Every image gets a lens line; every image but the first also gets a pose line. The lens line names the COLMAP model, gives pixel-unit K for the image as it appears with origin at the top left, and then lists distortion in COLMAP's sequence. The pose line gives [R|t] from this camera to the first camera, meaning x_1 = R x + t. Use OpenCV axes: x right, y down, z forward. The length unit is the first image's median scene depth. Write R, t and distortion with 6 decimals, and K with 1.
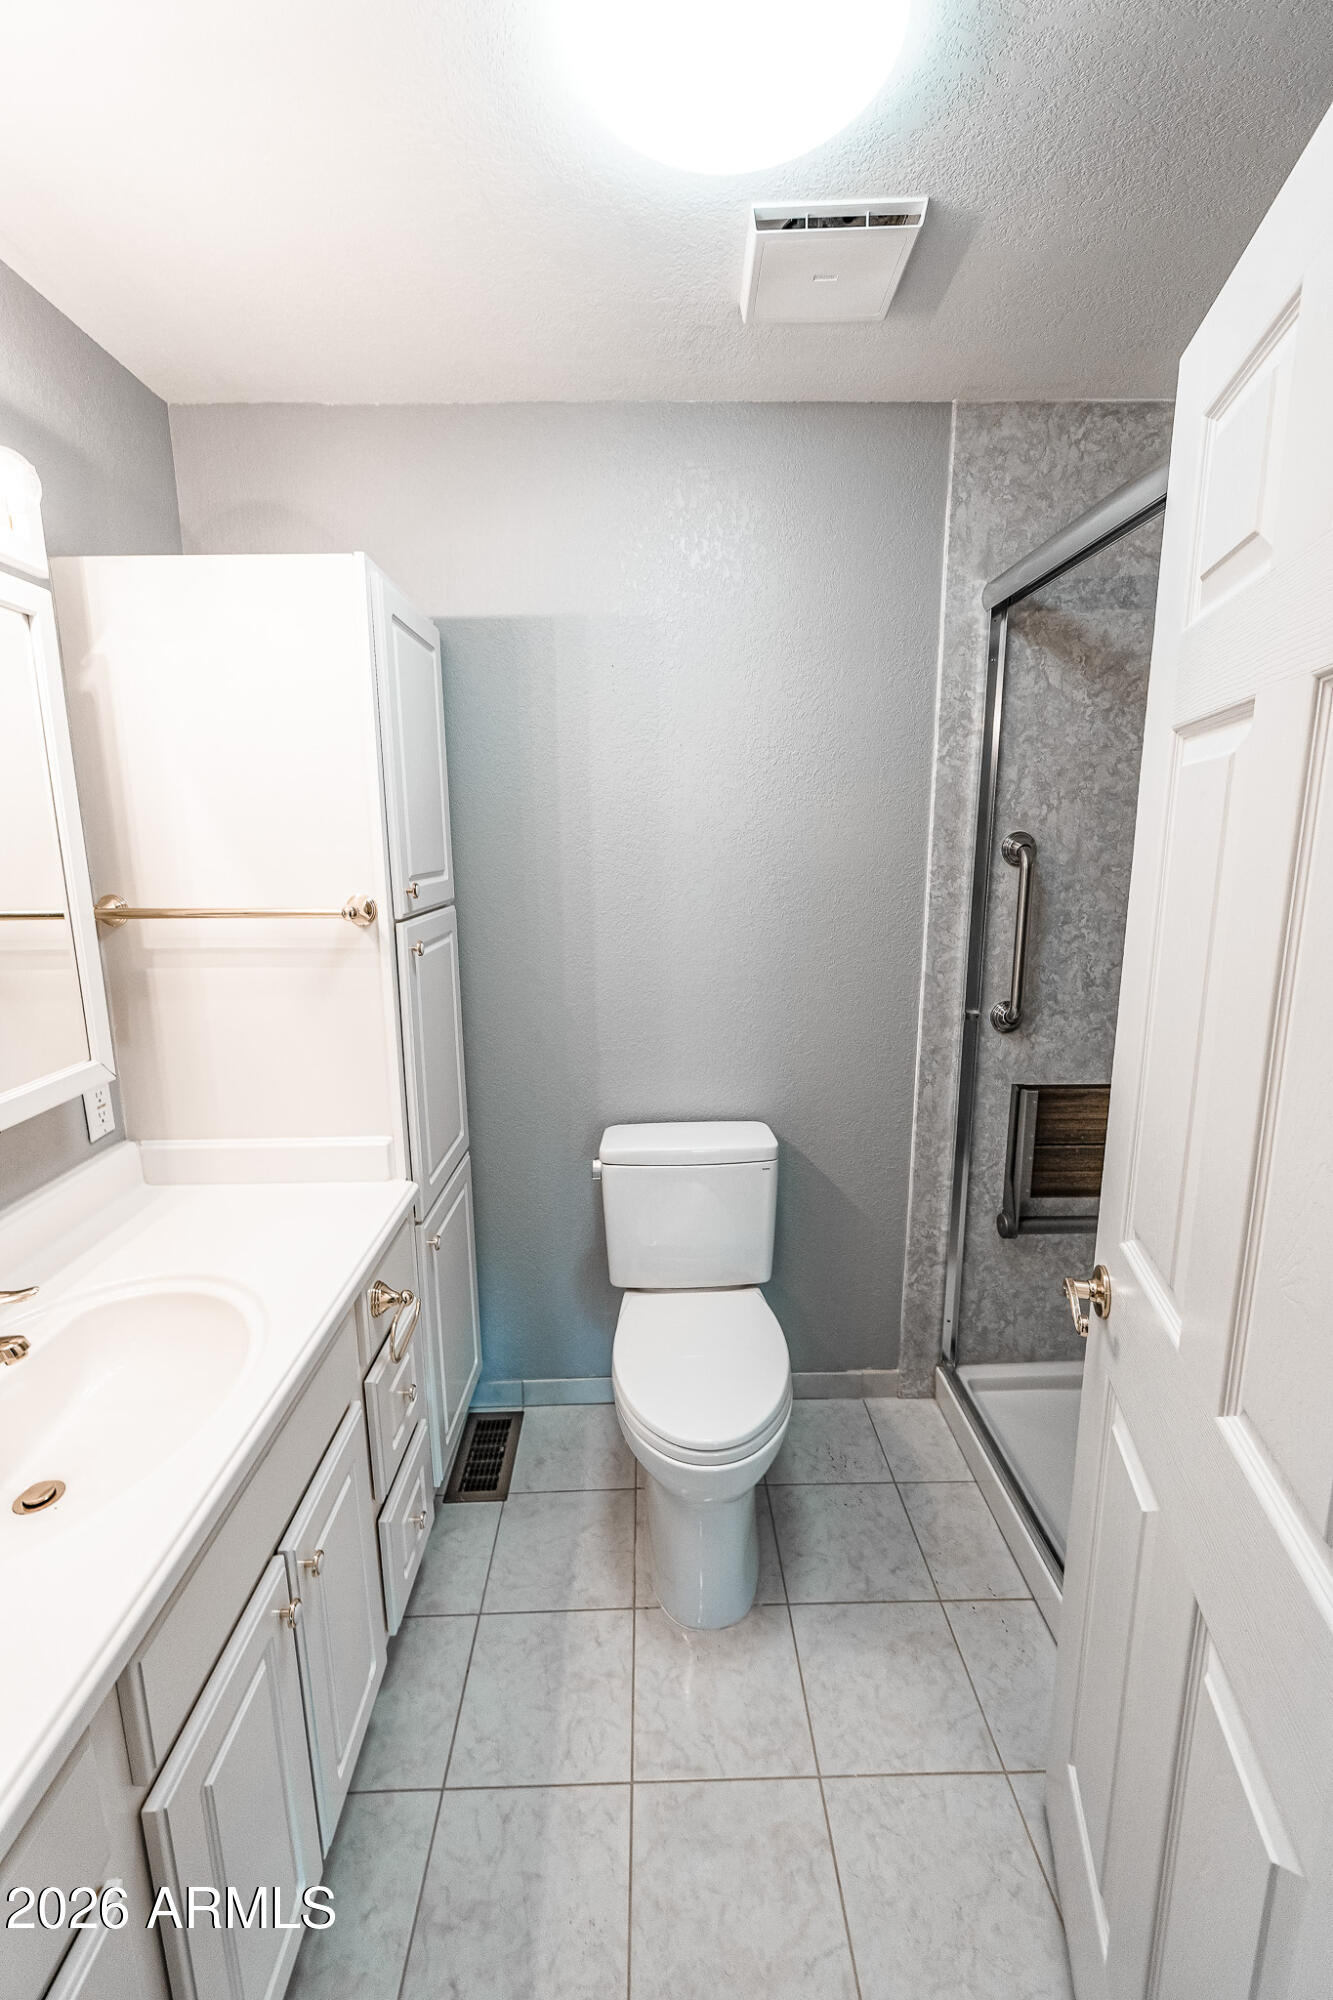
lens RADIAL K [[831.6, 0, 664.4], [0, 831.6, 1001.8], [0, 0, 1]] dist [-0.002176, 0.000331]
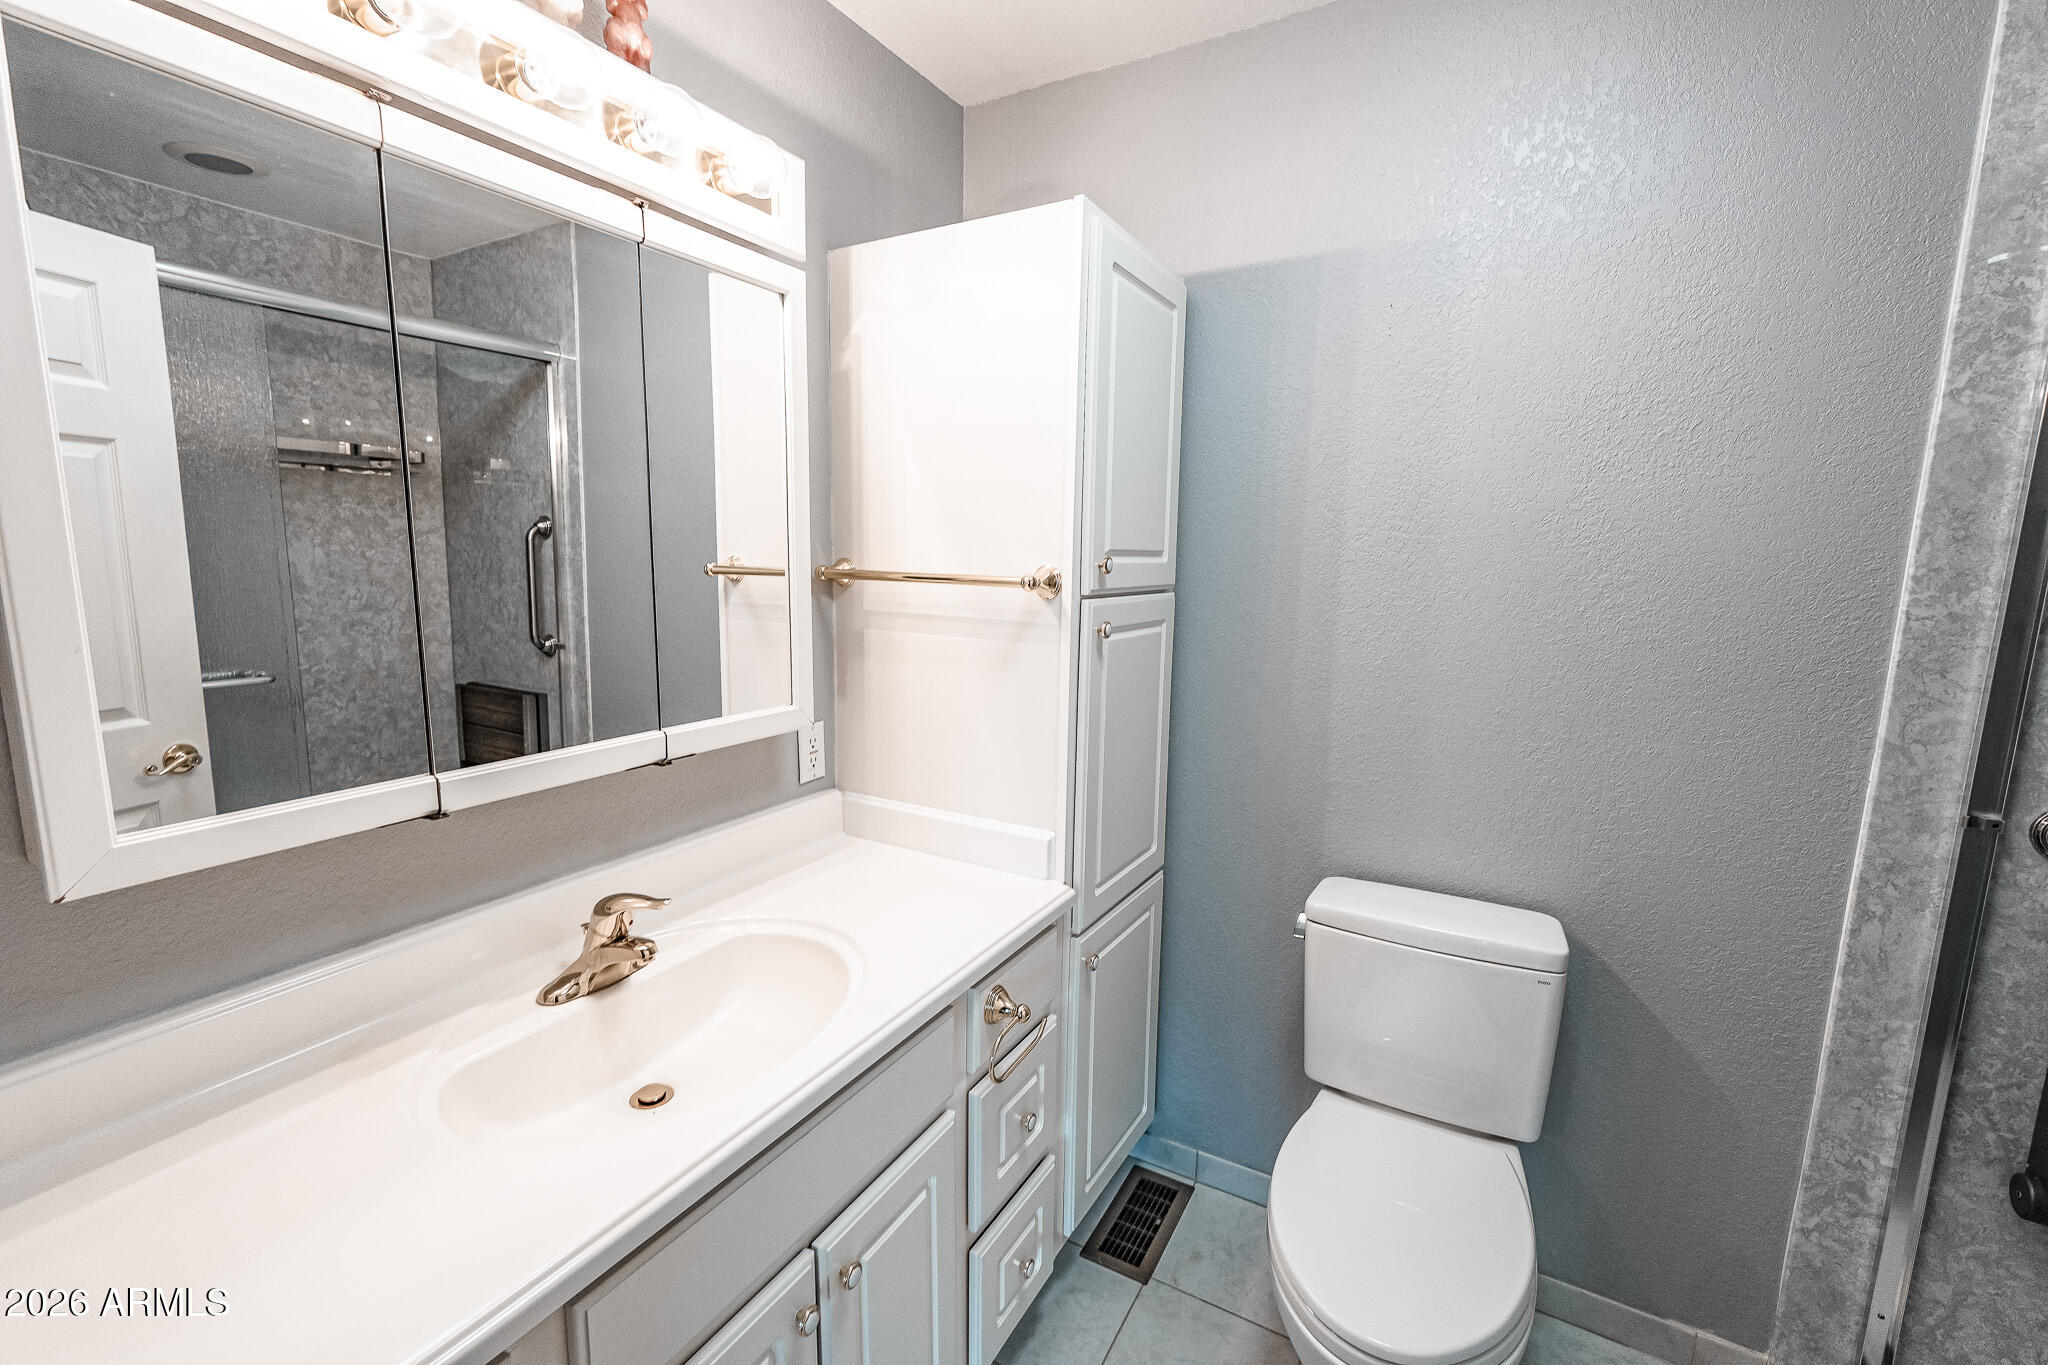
lens RADIAL K [[851.6, 0, 1029.7], [0, 851.6, 680.0], [0, 0, 1]] dist [-0.002176, 0.000331]
pose [[0.859335, 0.100574, -0.501426, 0.085659], [-0.126033, 0.991880, -0.017046, 0.013425], [0.495640, 0.077844, 0.865032, 0.141128]]
